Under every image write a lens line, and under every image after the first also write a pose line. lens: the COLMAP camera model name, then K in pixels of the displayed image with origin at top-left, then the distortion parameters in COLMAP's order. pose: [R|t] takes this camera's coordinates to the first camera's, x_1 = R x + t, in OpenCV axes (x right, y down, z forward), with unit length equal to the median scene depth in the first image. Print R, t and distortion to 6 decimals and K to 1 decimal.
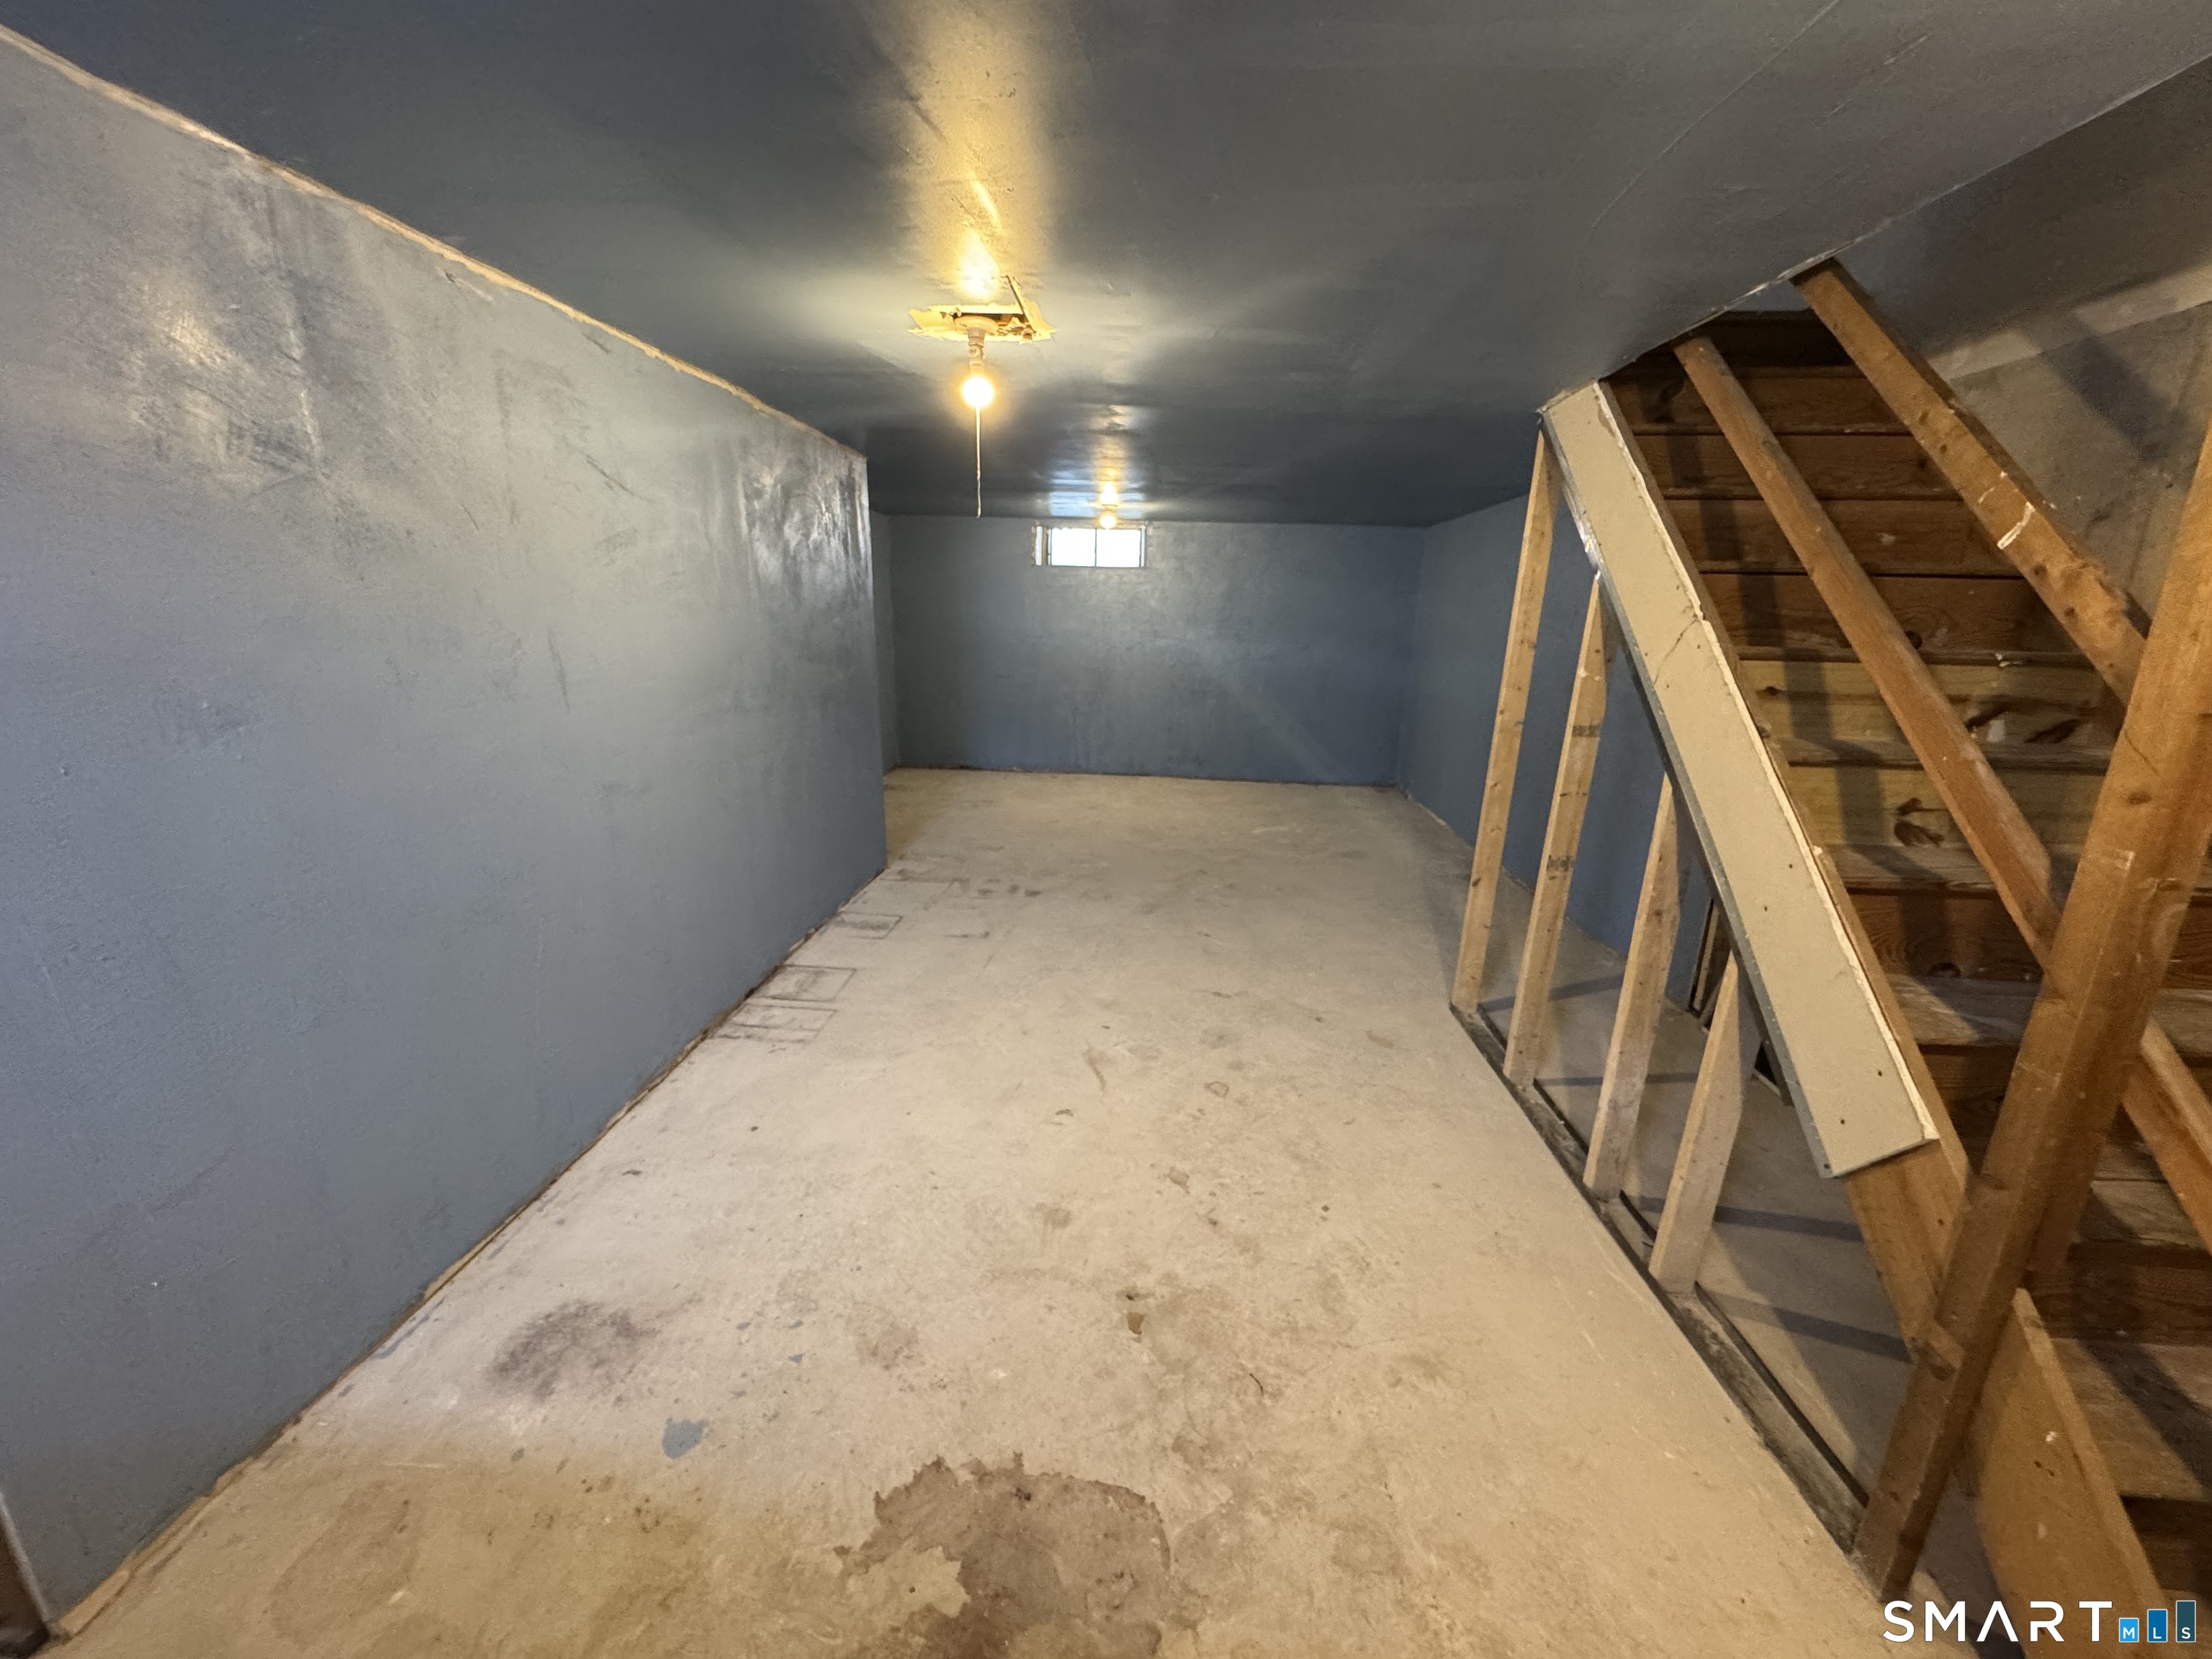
lens RADIAL K [[878.4, 0, 1105.3], [0, 878.4, 831.4], [0, 0, 1]] dist [-0.001855, -0.000302]
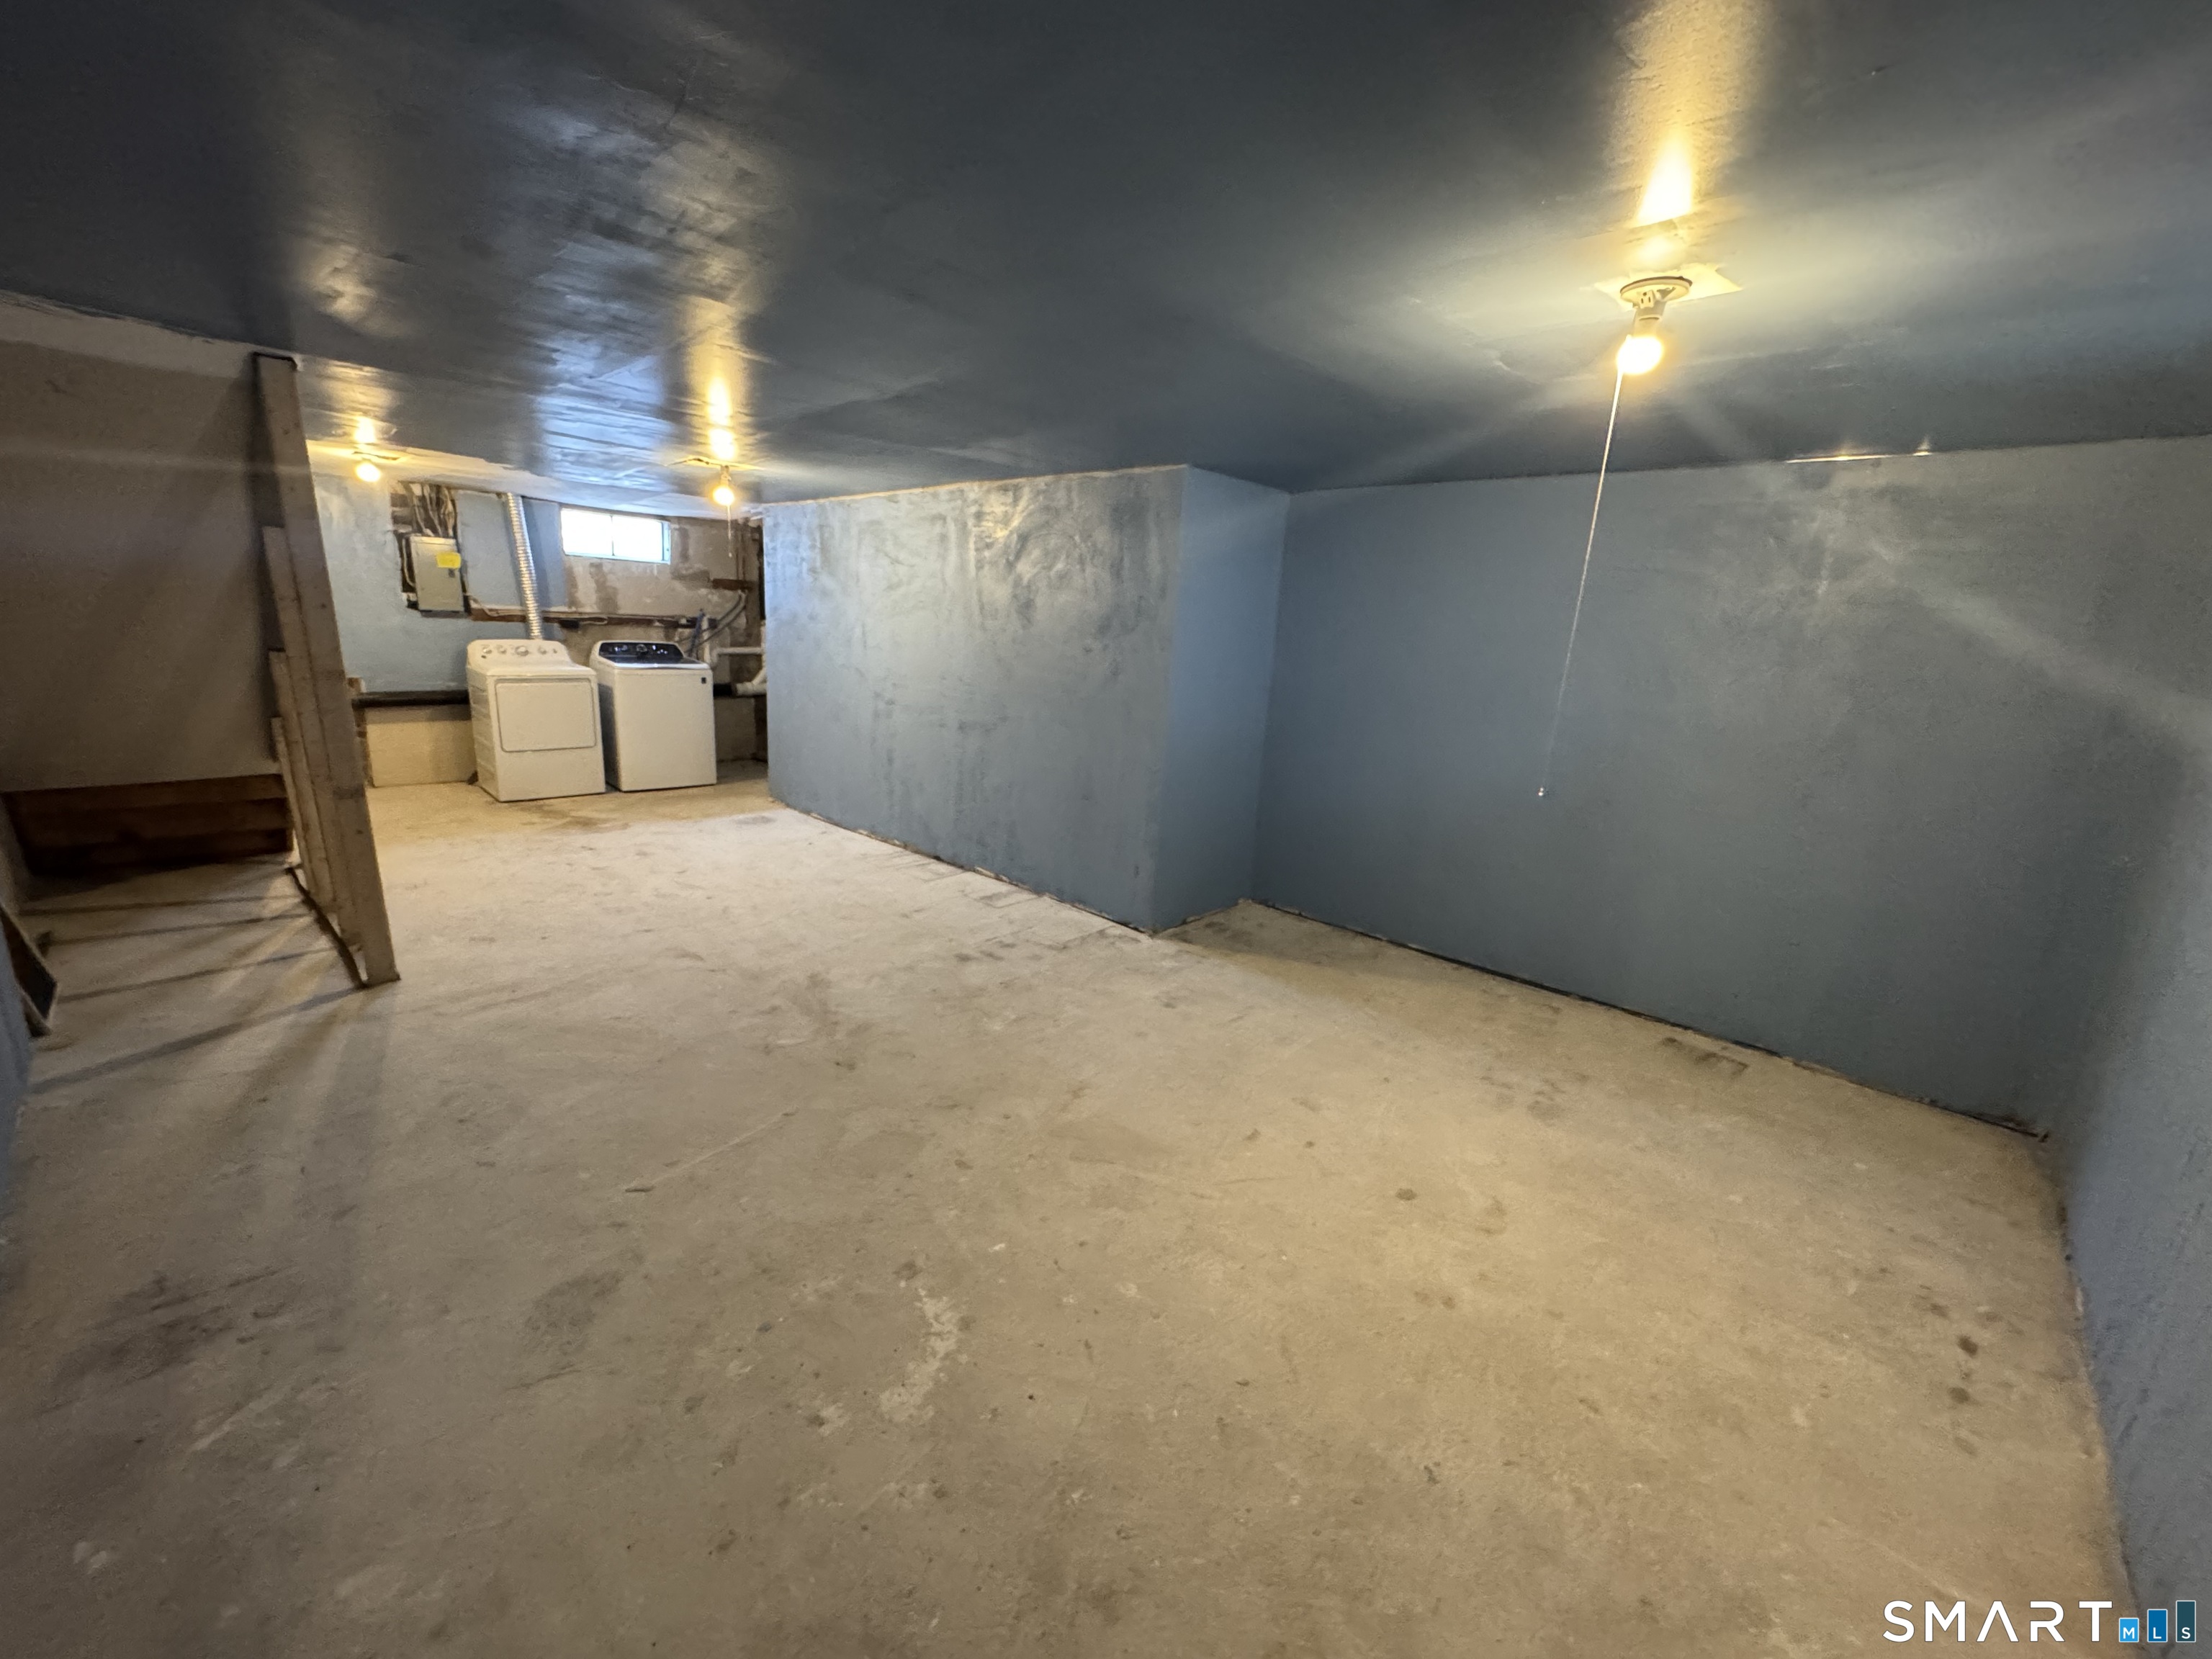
lens RADIAL K [[876.9, 0, 1086.7], [0, 876.9, 834.4], [0, 0, 1]] dist [-0.001160, -0.000140]
pose [[-0.633692, 0.118898, -0.764394, 0.405243], [-0.262424, 0.896486, 0.356996, -0.314999], [0.727714, 0.426821, -0.536895, 1.280327]]
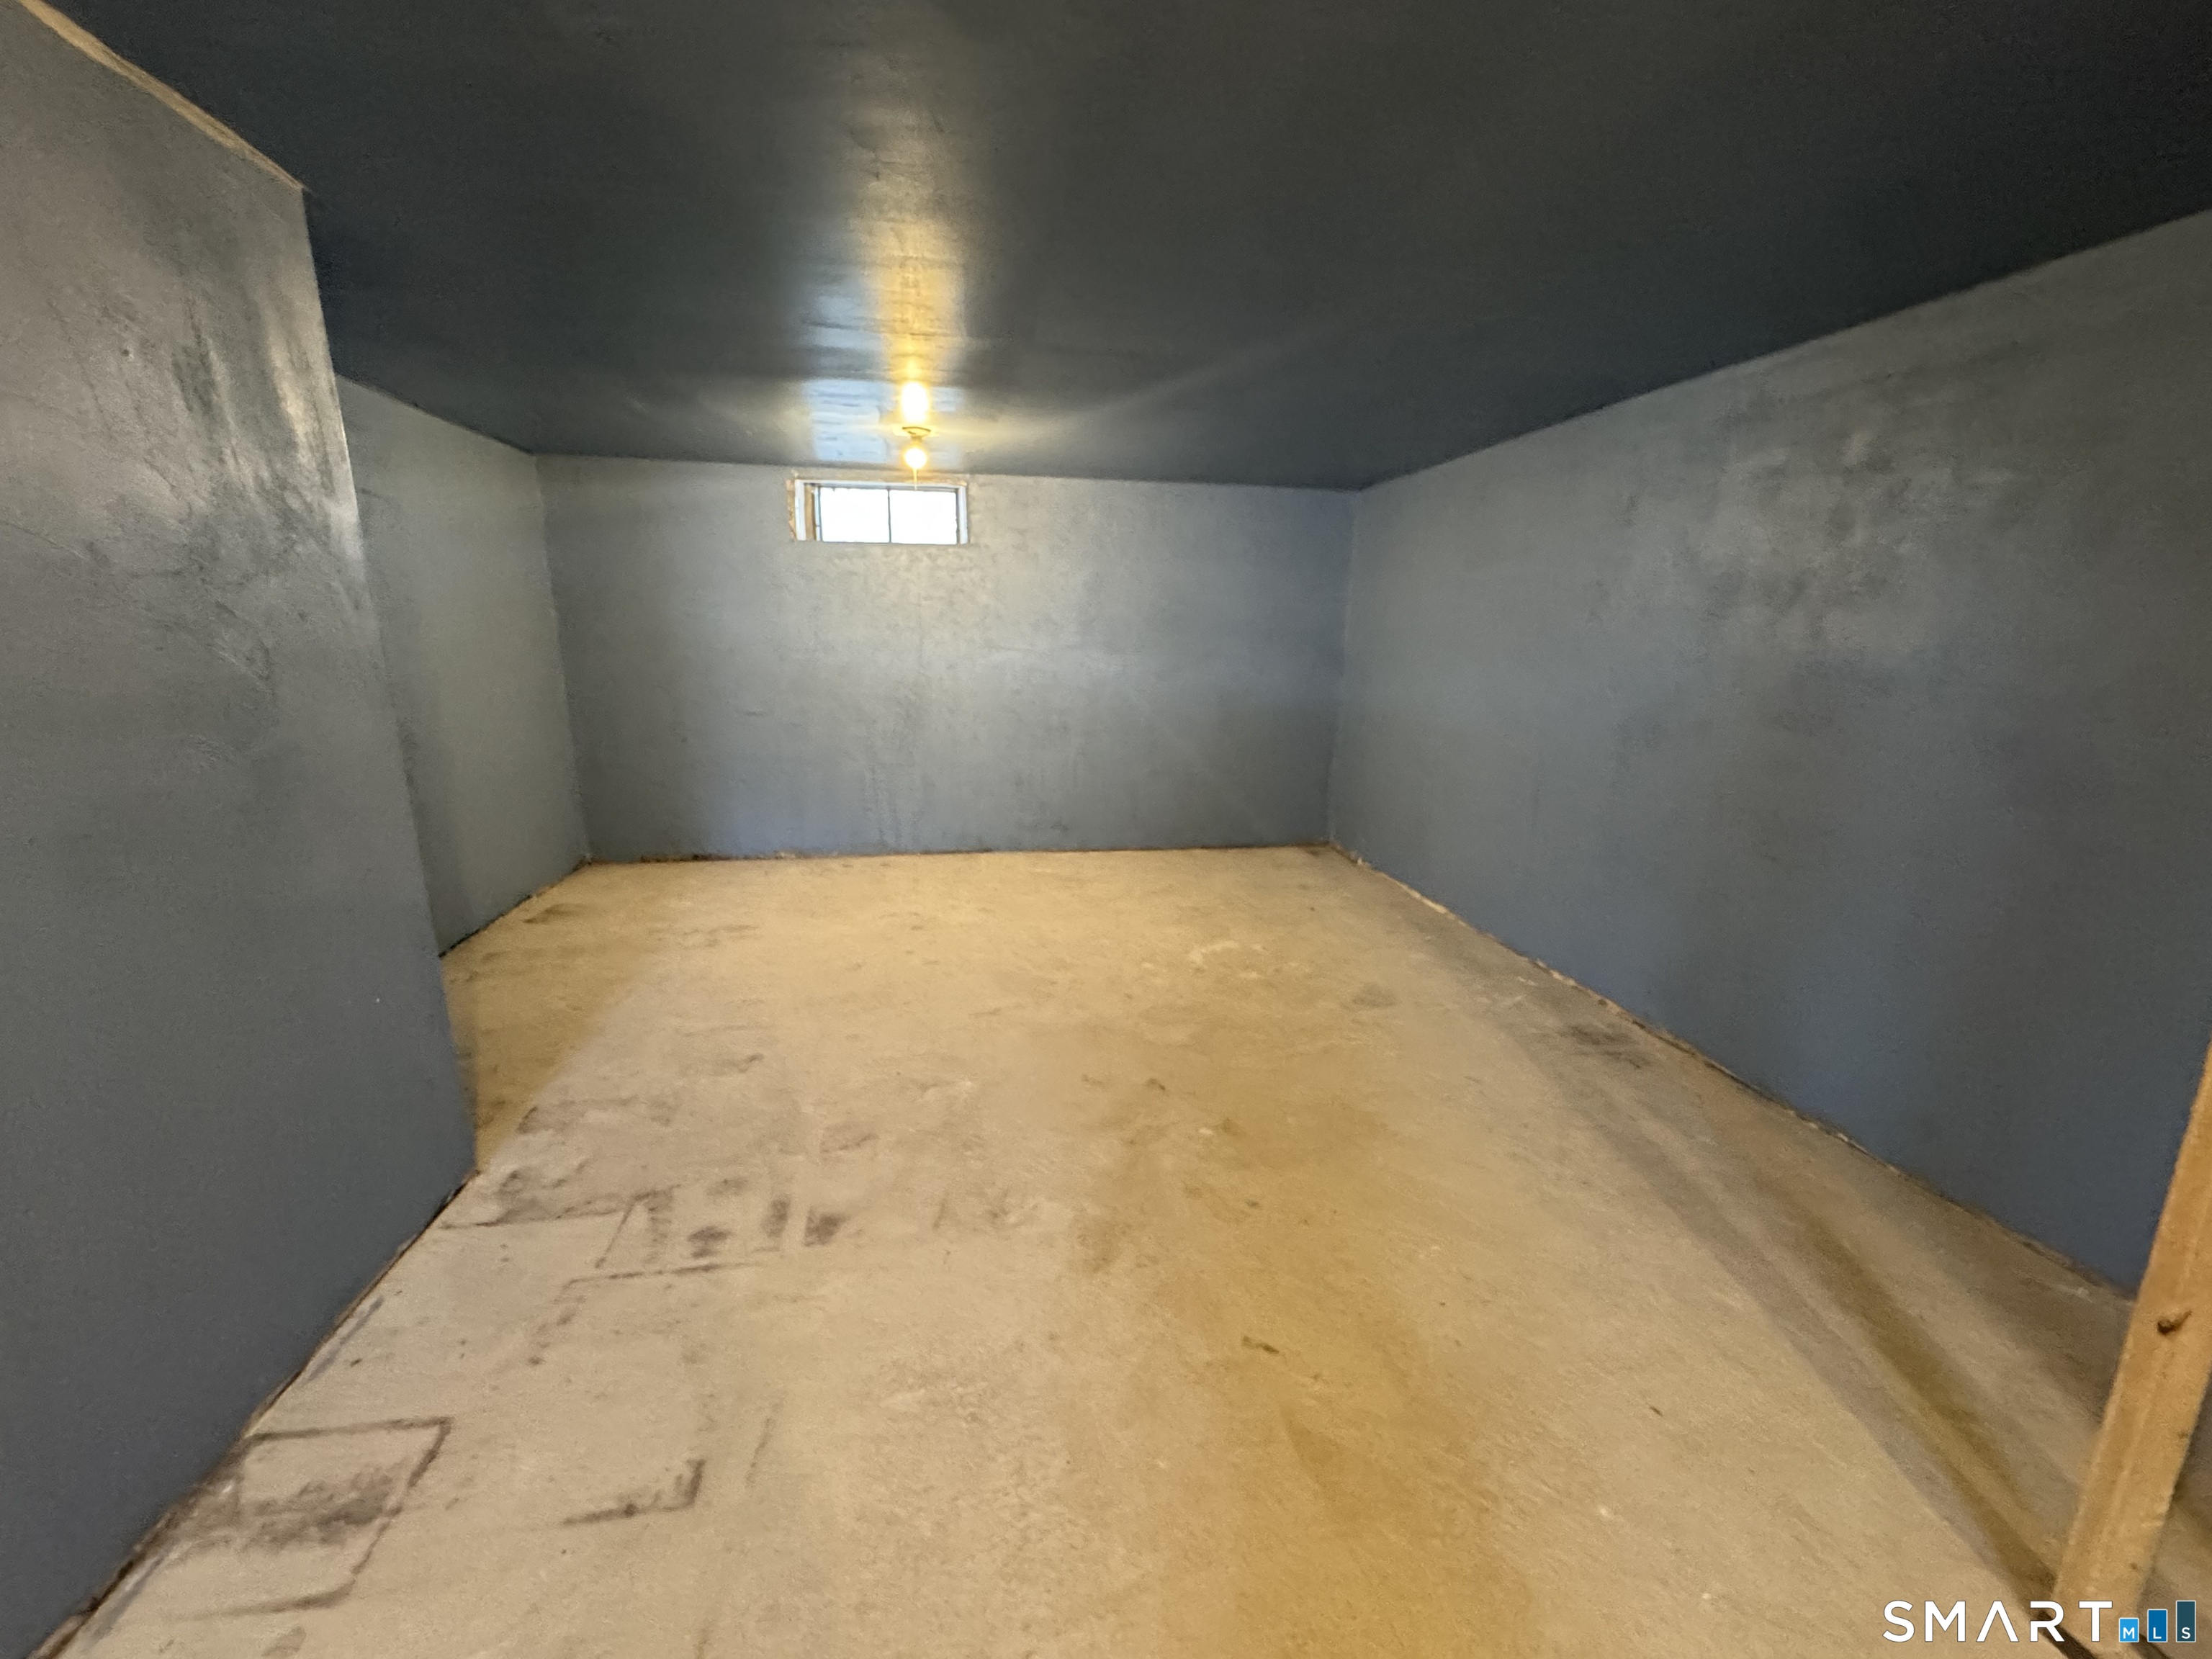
lens RADIAL K [[878.4, 0, 1105.3], [0, 878.4, 831.4], [0, 0, 1]] dist [-0.001855, -0.000302]
pose [[0.971205, -0.064362, 0.229386, -0.029195], [0.068454, 0.997605, -0.009919, -0.097095], [-0.228198, 0.025336, 0.973285, 0.461553]]
